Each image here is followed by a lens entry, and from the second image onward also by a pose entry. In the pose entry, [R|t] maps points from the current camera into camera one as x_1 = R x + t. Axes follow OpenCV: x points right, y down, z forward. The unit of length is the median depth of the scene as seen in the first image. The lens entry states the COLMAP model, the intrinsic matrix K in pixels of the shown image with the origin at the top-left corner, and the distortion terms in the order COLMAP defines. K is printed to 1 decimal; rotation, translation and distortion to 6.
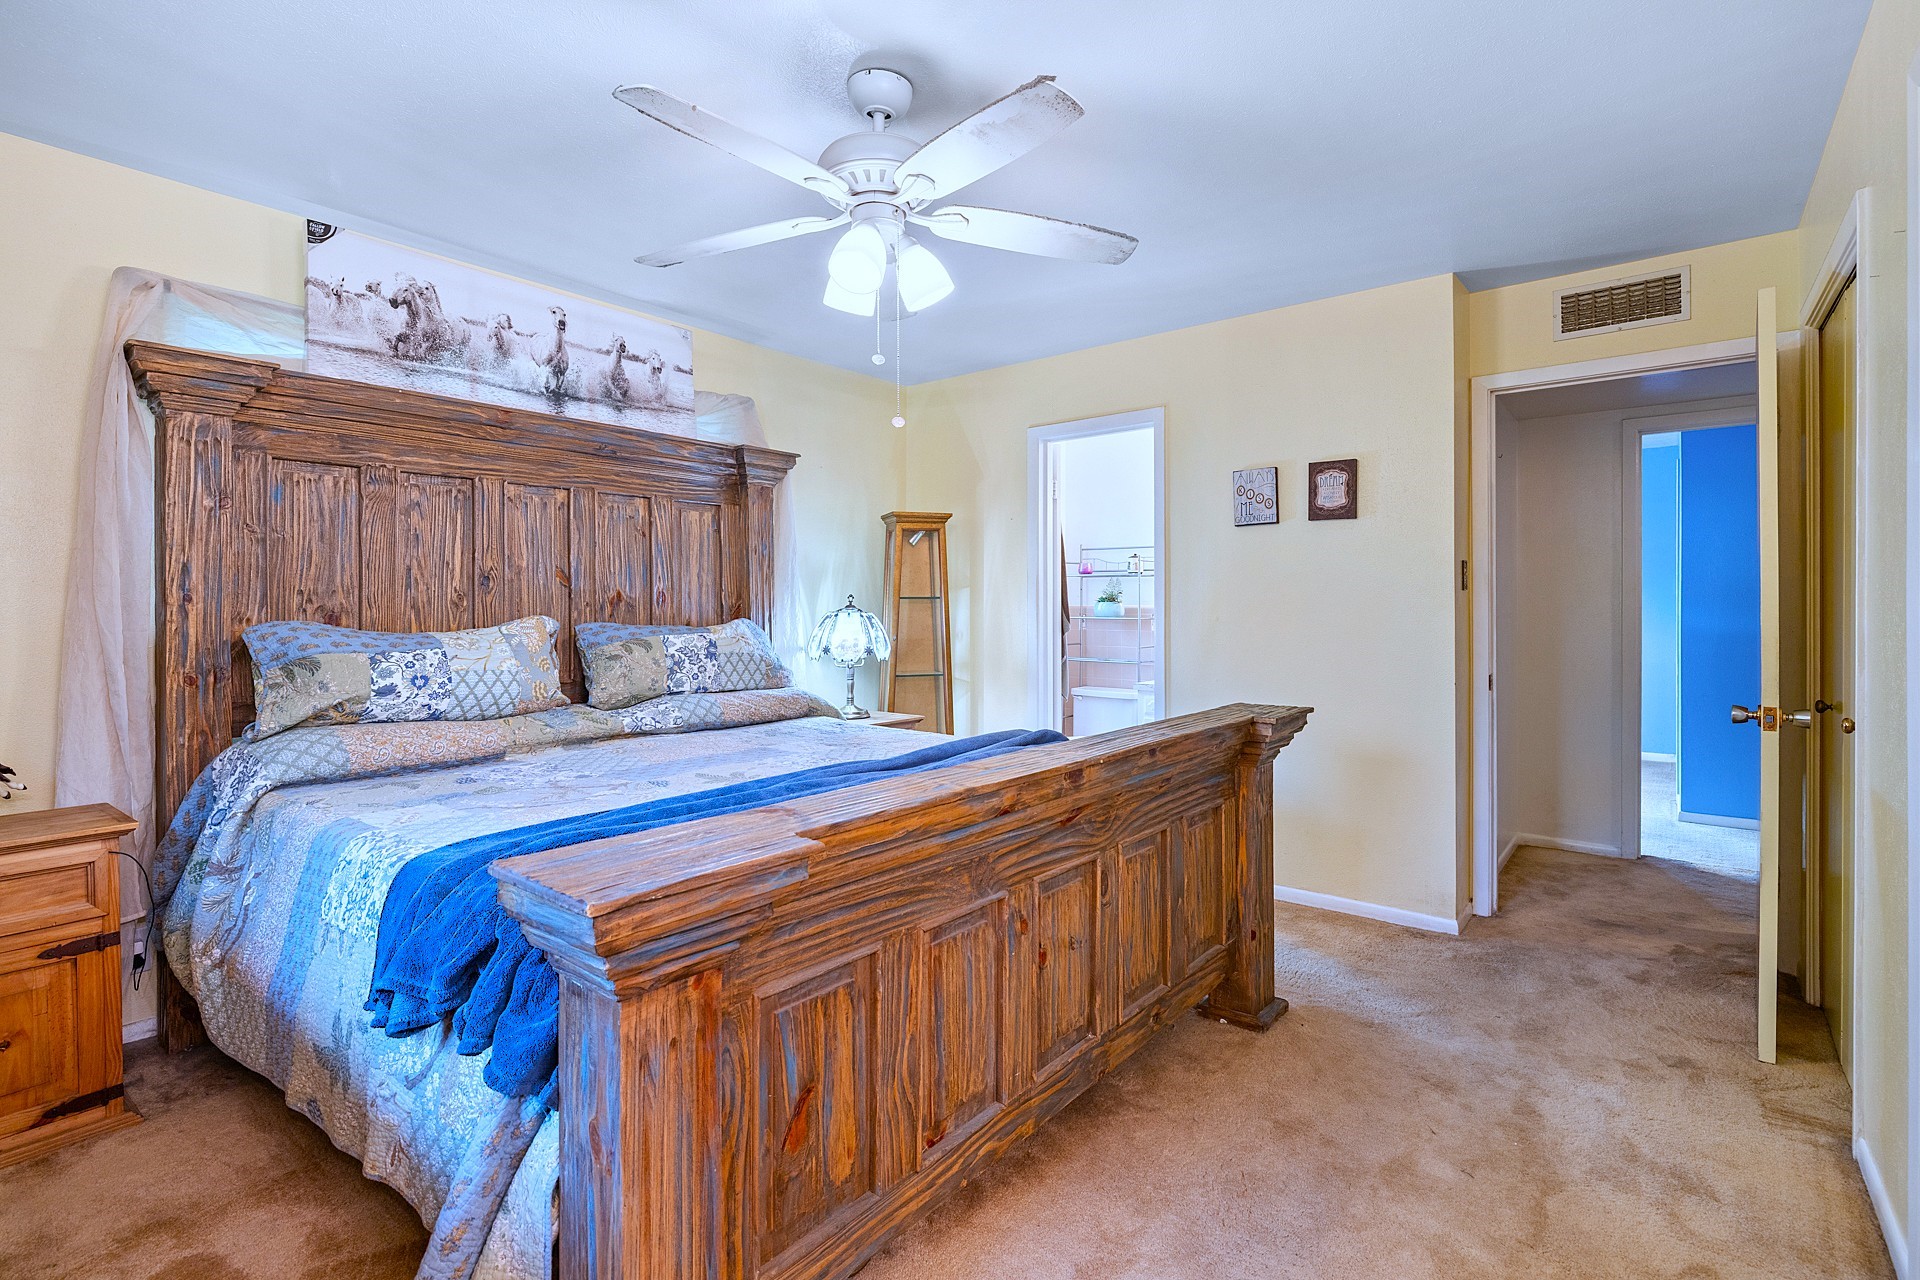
lens RADIAL K [[885.5, 0, 962.6], [0, 885.5, 618.0], [0, 0, 1]] dist [-0.001667, -0.000194]
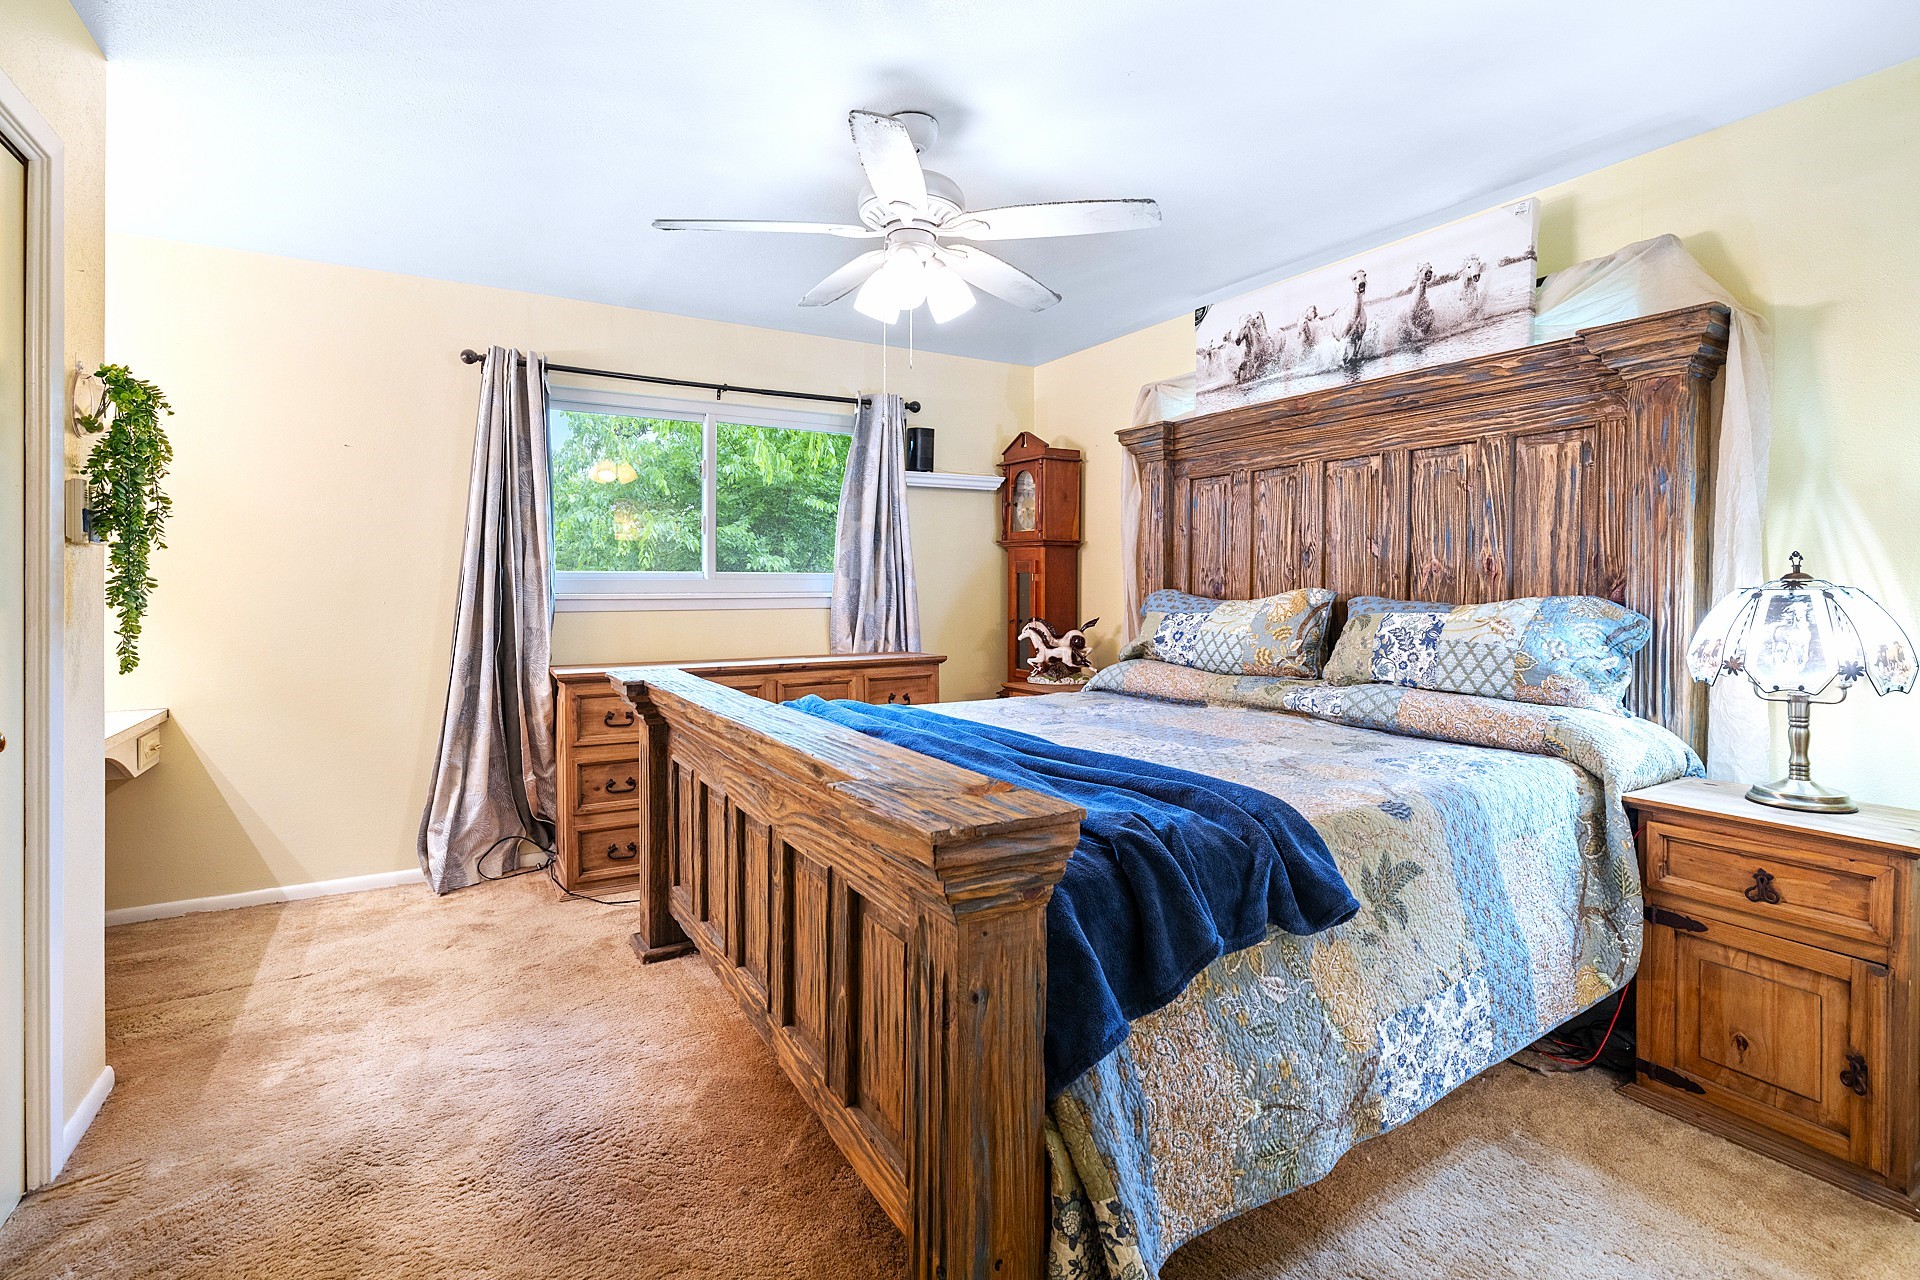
lens RADIAL K [[920.5, 0, 959.7], [0, 920.5, 582.9], [0, 0, 1]] dist [-0.000228, -0.000045]
pose [[-0.347365, -0.000459, -0.937730, 0.642821], [-0.011499, 0.999927, 0.003770, -0.007505], [0.937660, 0.012092, -0.347344, 0.943667]]
